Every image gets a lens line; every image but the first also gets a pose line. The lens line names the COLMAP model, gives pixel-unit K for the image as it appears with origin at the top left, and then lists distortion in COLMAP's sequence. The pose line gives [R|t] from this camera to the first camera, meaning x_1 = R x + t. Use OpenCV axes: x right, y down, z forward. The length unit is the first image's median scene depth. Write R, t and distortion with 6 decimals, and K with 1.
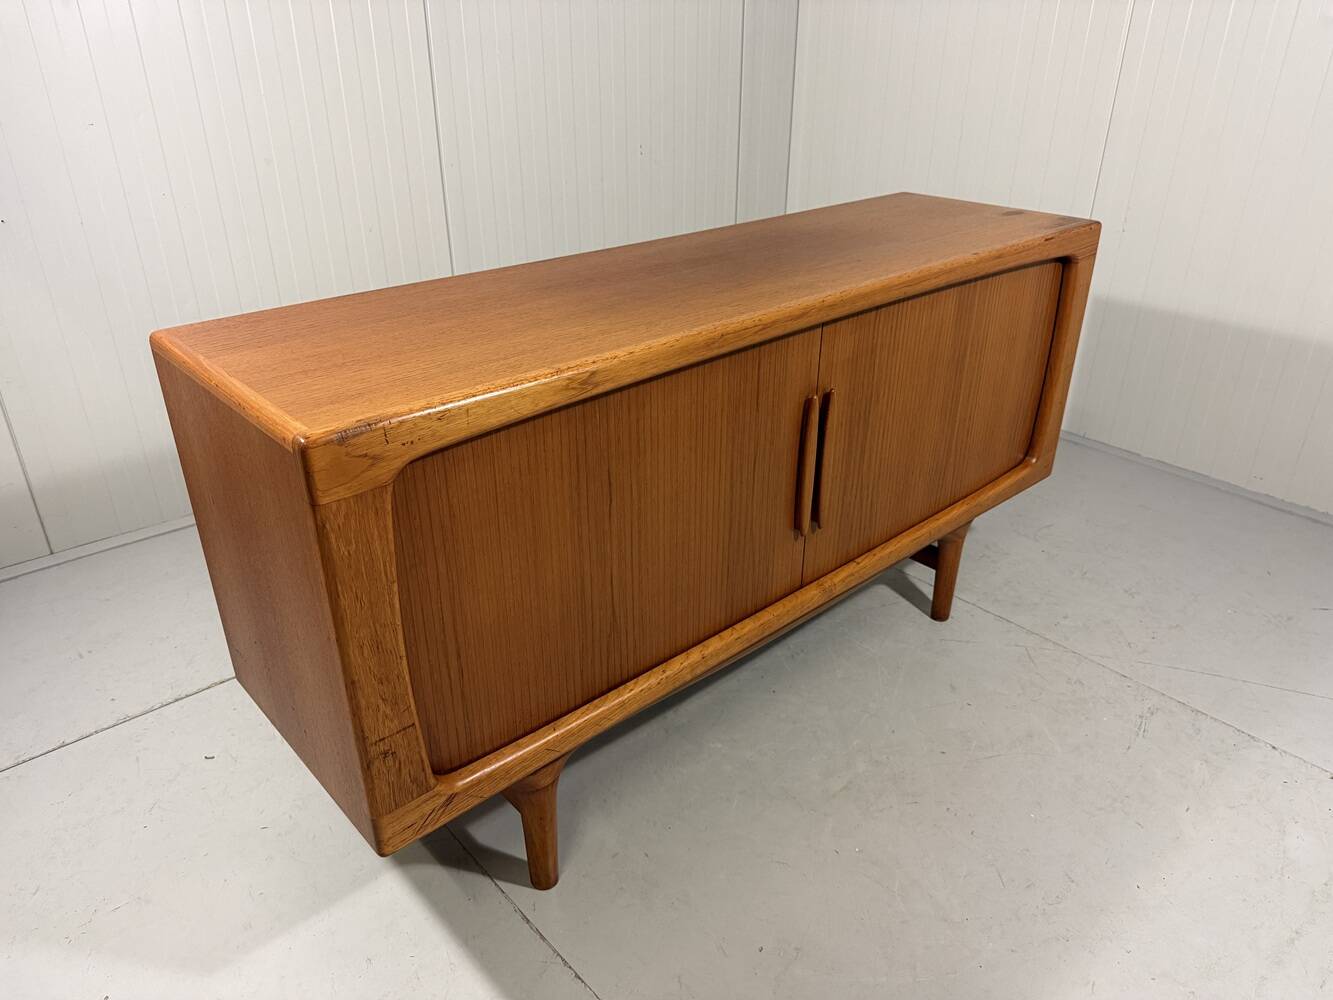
lens RADIAL K [[944.4, 0, 666.5], [0, 944.4, 500.0], [0, 0, 1]] dist [0.089286, -0.144061]
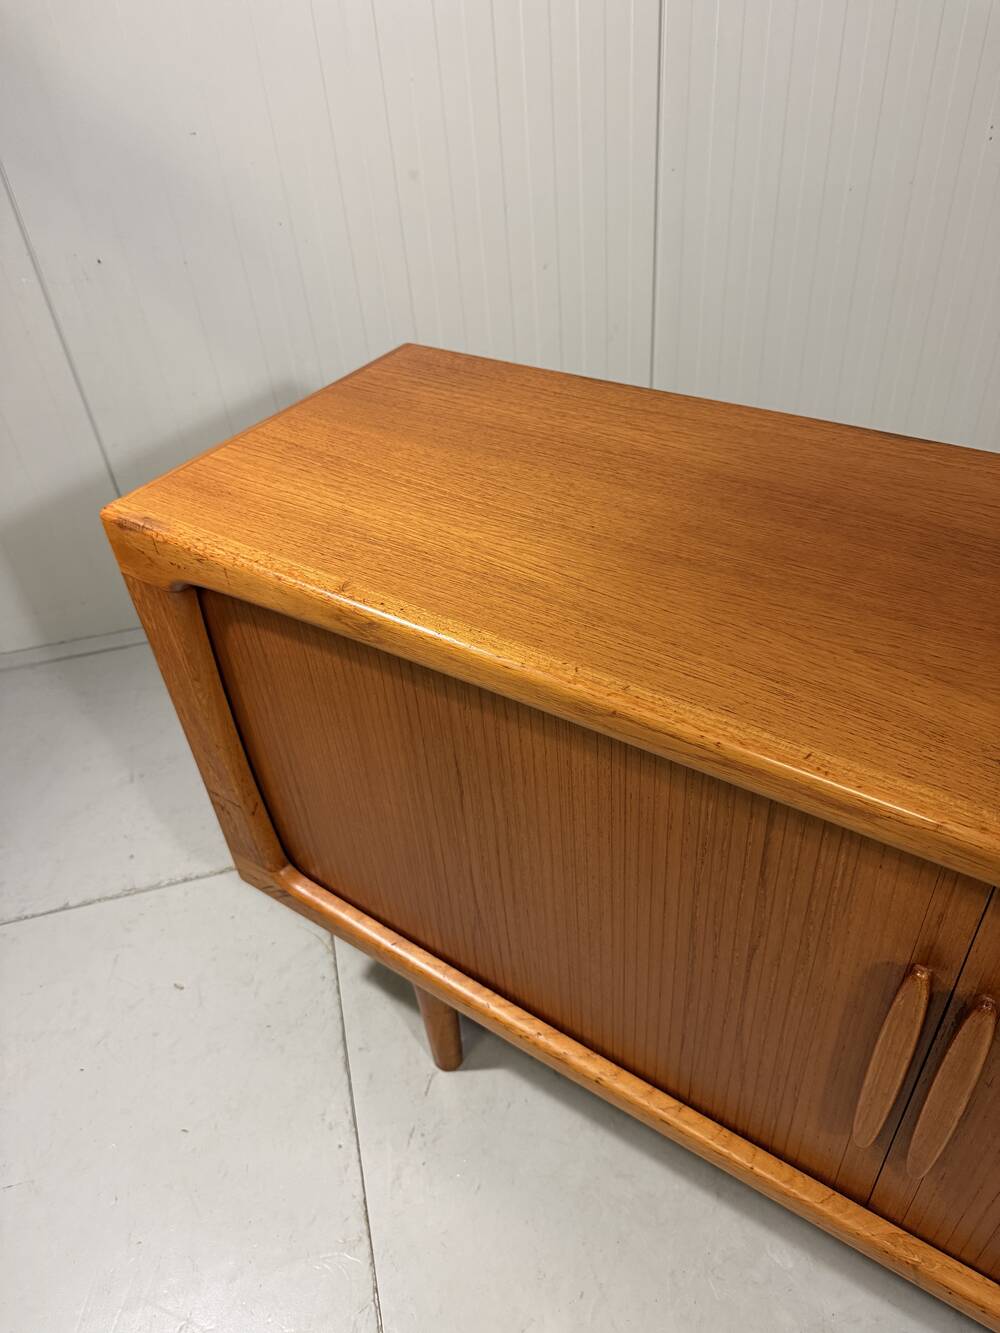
lens RADIAL K [[944.4, 0, 500.0], [0, 944.4, 666.5], [0, 0, 1]] dist [0.089286, -0.144061]
pose [[0.226523, 0.596846, -0.769715, 0.369684], [-0.372598, 0.783249, 0.497687, -0.370717], [0.899921, 0.174057, 0.399808, 0.634709]]
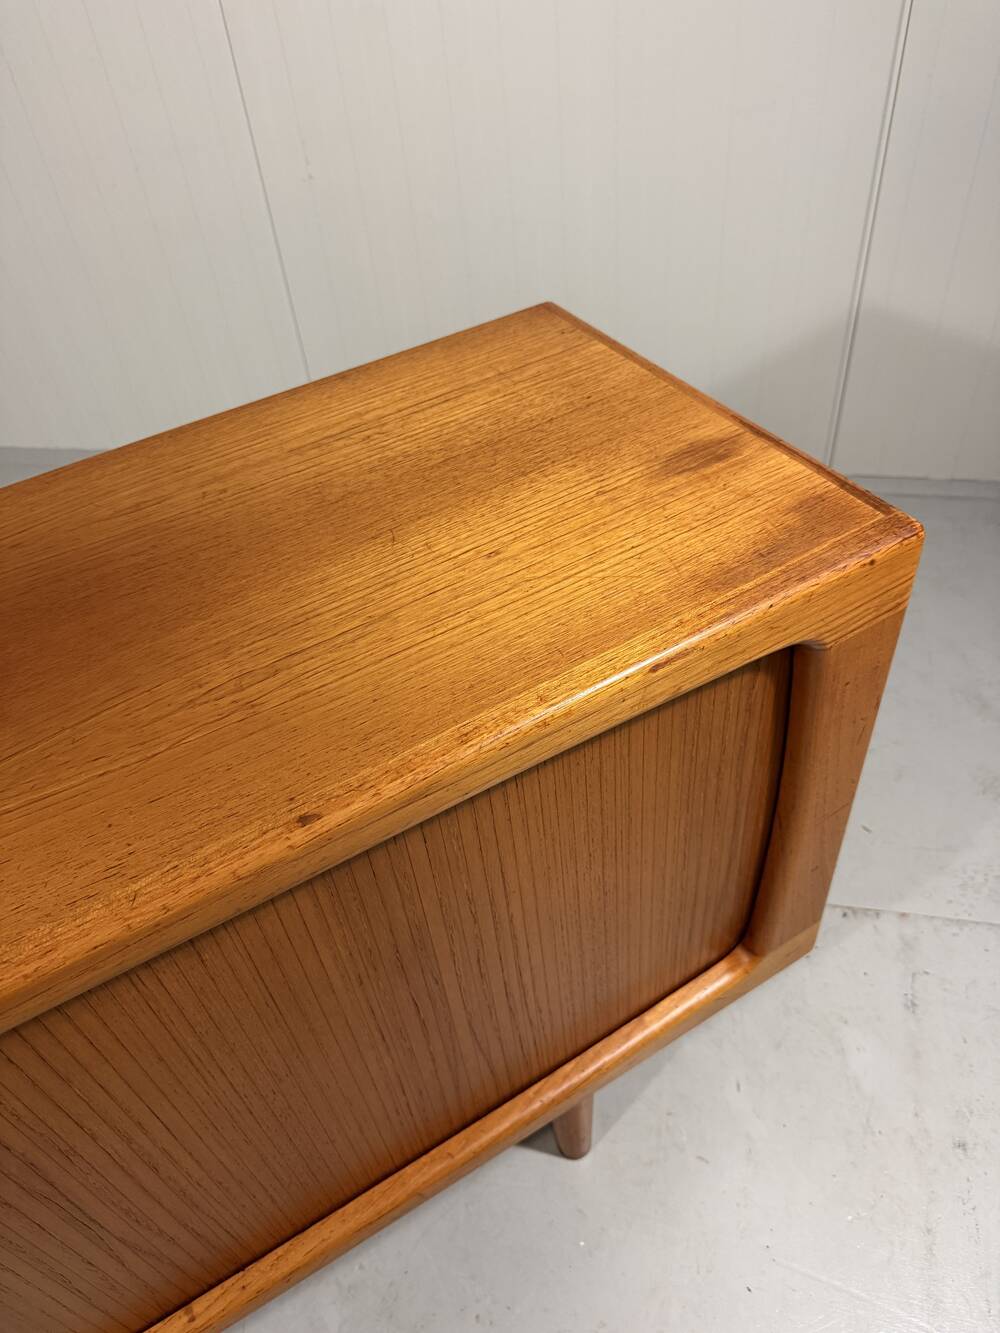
lens RADIAL K [[948.1, 0, 497.6], [0, 948.1, 688.0], [0, 0, 1]] dist [0.102784, -0.151102]
pose [[0.973319, 0.085454, -0.212949, 0.500549], [-0.011141, 0.944570, 0.328121, -0.449261], [0.229185, -0.316994, 0.920320, 0.830538]]
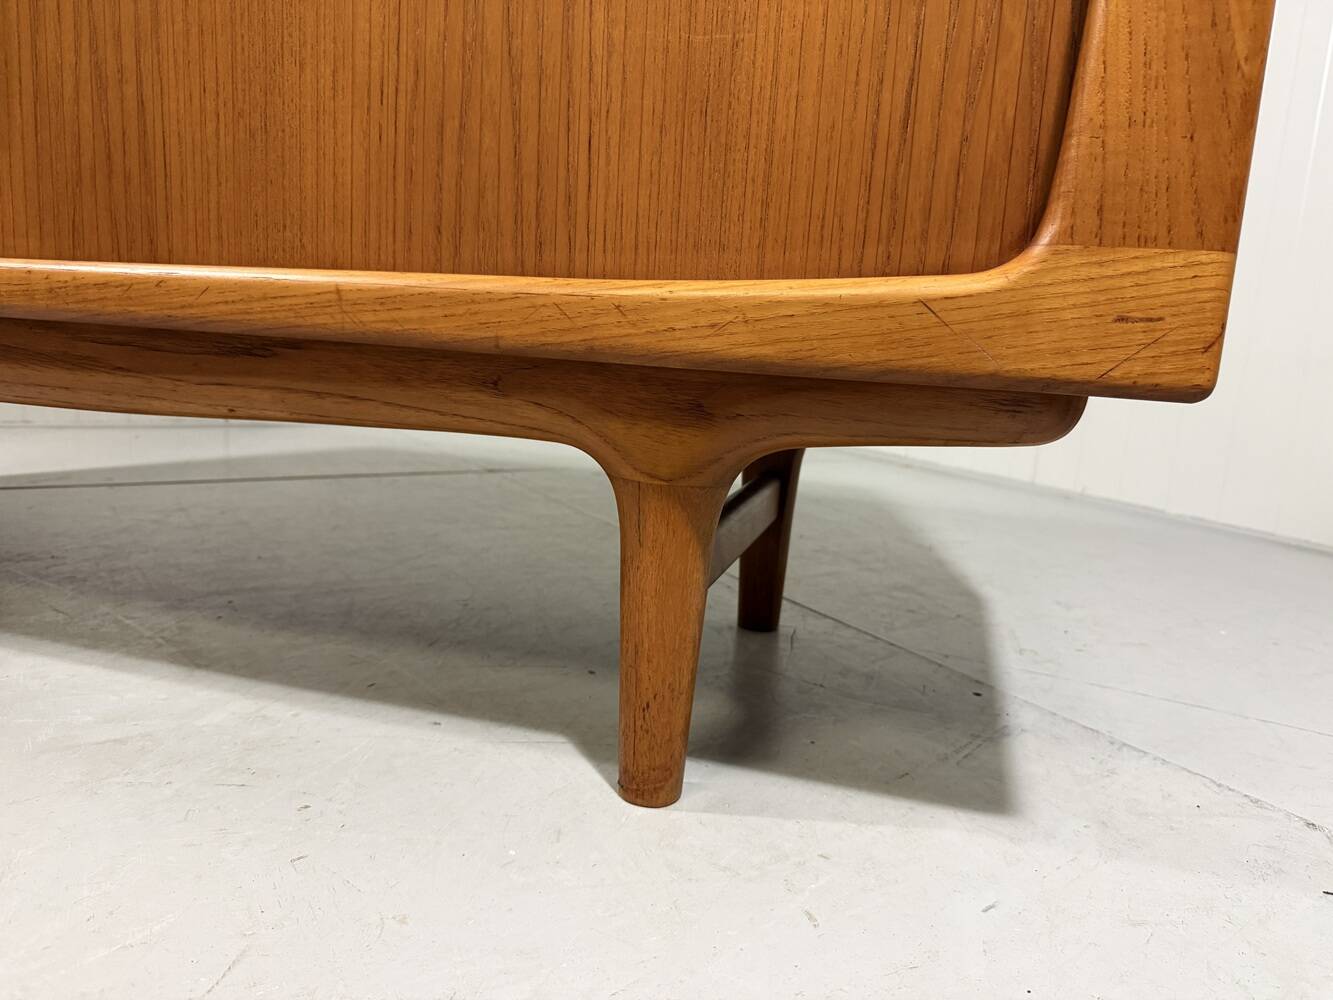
lens RADIAL K [[940.7, 0, 666.5], [0, 940.7, 500.0], [0, 0, 1]] dist [0.053435, -0.060229]
pose [[0.521946, 0.182086, -0.833317, 0.762854], [-0.437908, 0.895578, -0.078593, 0.093233], [0.731990, 0.405937, 0.547180, 1.191323]]
